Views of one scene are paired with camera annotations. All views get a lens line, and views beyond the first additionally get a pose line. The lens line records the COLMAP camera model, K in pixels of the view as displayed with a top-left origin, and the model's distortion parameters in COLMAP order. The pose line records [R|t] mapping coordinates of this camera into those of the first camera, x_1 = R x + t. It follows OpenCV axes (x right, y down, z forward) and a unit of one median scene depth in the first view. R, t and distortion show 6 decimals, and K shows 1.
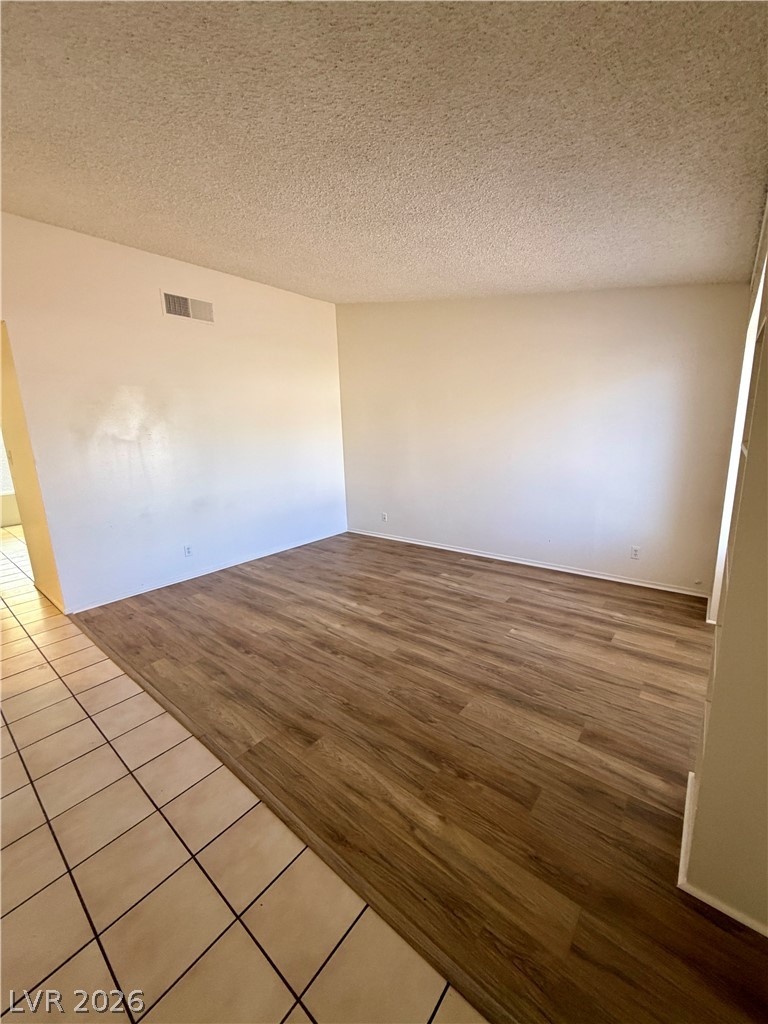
lens RADIAL K [[405.8, 0, 386.5], [0, 405.8, 510.9], [0, 0, 1]] dist [-0.000421, 0.000319]
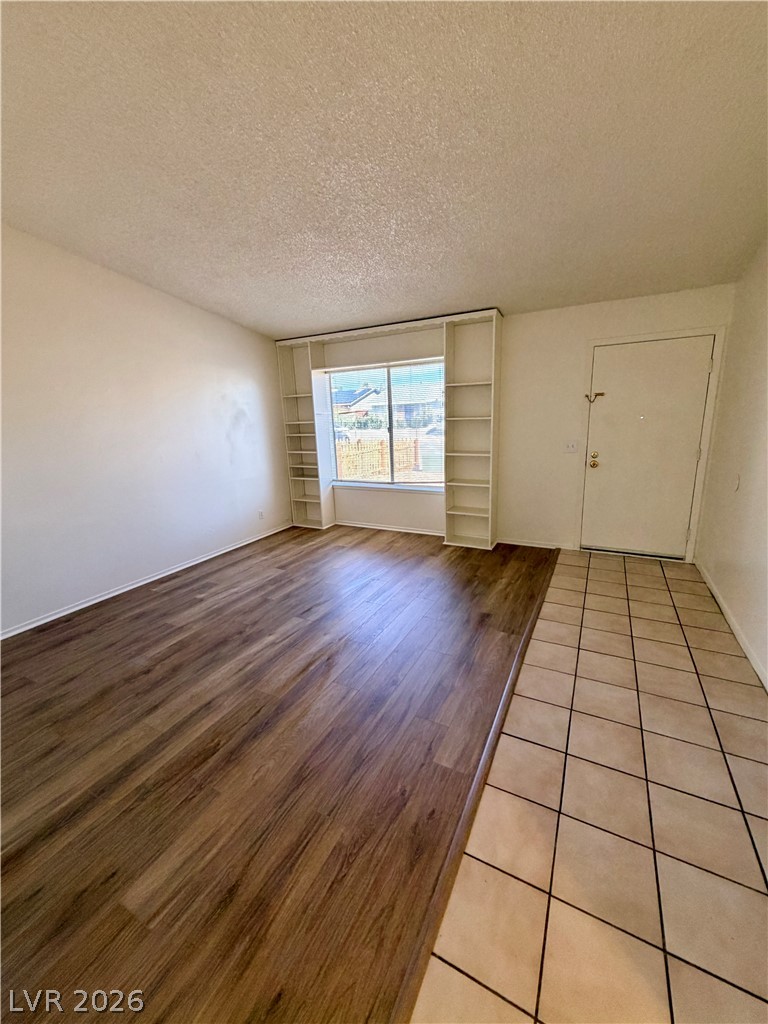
lens RADIAL K [[405.8, 0, 390.1], [0, 405.8, 505.4], [0, 0, 1]] dist [-0.000421, 0.000319]
pose [[-0.202909, -0.175939, 0.963262, -0.782934], [0.245105, 0.943283, 0.223921, -0.123601], [-0.948025, 0.281536, -0.148277, 0.763556]]
